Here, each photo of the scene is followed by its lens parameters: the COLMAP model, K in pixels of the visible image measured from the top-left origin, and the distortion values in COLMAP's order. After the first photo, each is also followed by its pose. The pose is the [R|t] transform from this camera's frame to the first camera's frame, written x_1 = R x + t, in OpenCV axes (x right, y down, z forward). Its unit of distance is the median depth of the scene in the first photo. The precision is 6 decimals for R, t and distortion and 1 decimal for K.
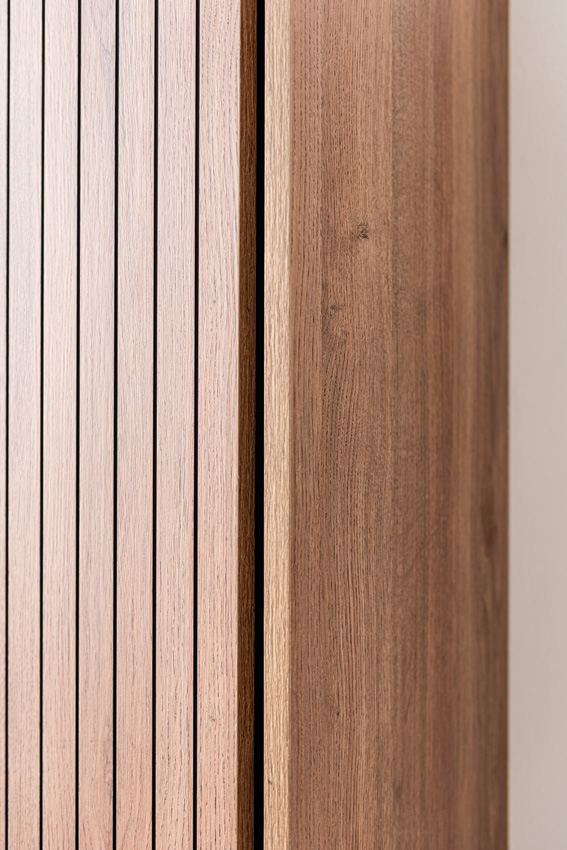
lens RADIAL K [[1150.8, 0, 289.0], [0, 1150.8, 427.6], [0, 0, 1]] dist [-0.001929, 0.000000]
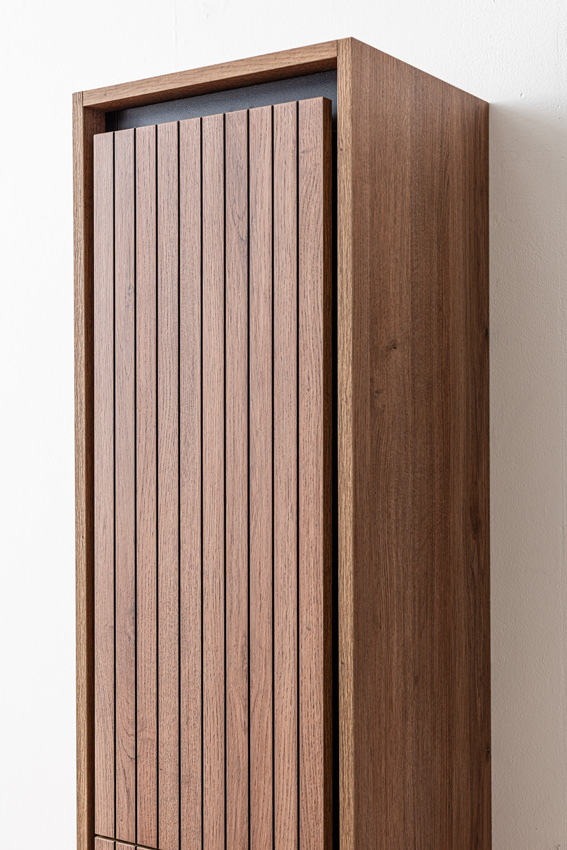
lens RADIAL K [[1333.3, 0, 282.8], [0, 1333.3, 419.0], [0, 0, 1]] dist [0.026086, 0.000000]
pose [[0.999798, -0.004288, -0.019635, -0.060634], [0.004245, 0.999988, -0.002273, -0.057213], [0.019644, 0.002189, 0.999805, -0.964940]]
